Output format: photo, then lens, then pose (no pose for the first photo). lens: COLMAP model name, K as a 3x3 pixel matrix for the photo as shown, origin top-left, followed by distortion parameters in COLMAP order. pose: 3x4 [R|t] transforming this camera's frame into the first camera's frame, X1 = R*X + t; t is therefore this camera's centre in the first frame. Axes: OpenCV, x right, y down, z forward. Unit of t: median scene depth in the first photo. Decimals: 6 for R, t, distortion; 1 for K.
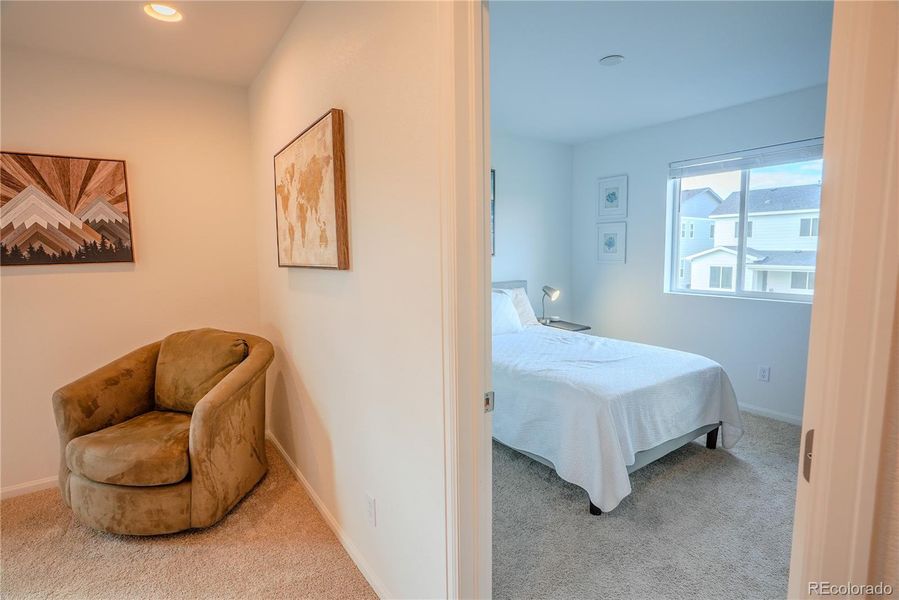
lens RADIAL K [[449.6, 0, 448.1], [0, 449.6, 297.0], [0, 0, 1]] dist [-0.064318, 0.030788]
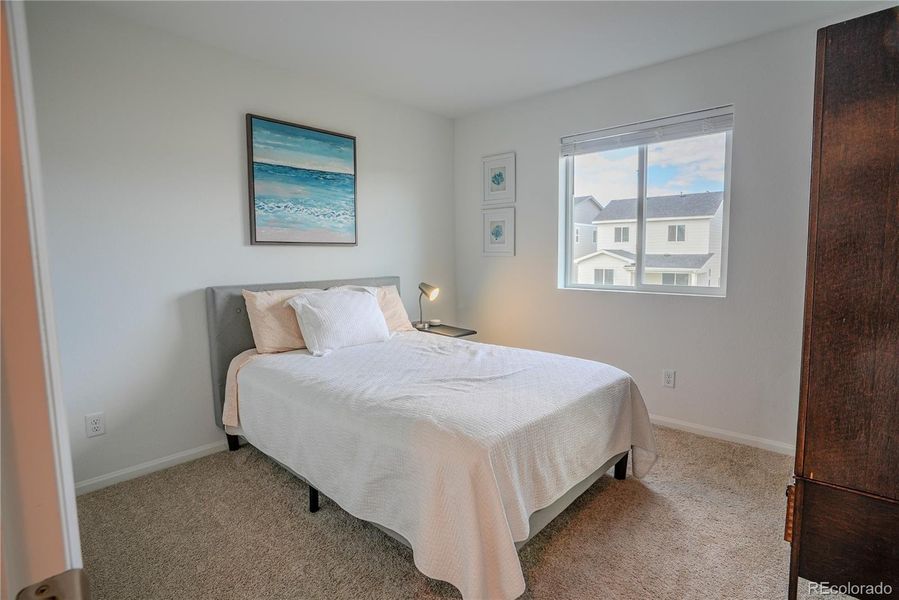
lens RADIAL K [[449.6, 0, 448.1], [0, 449.6, 297.0], [0, 0, 1]] dist [-0.064318, 0.030788]
pose [[0.975259, -0.017217, 0.220395, 0.103003], [0.019865, 0.999755, -0.009802, 0.012808], [-0.220172, 0.013938, 0.975362, 0.236424]]
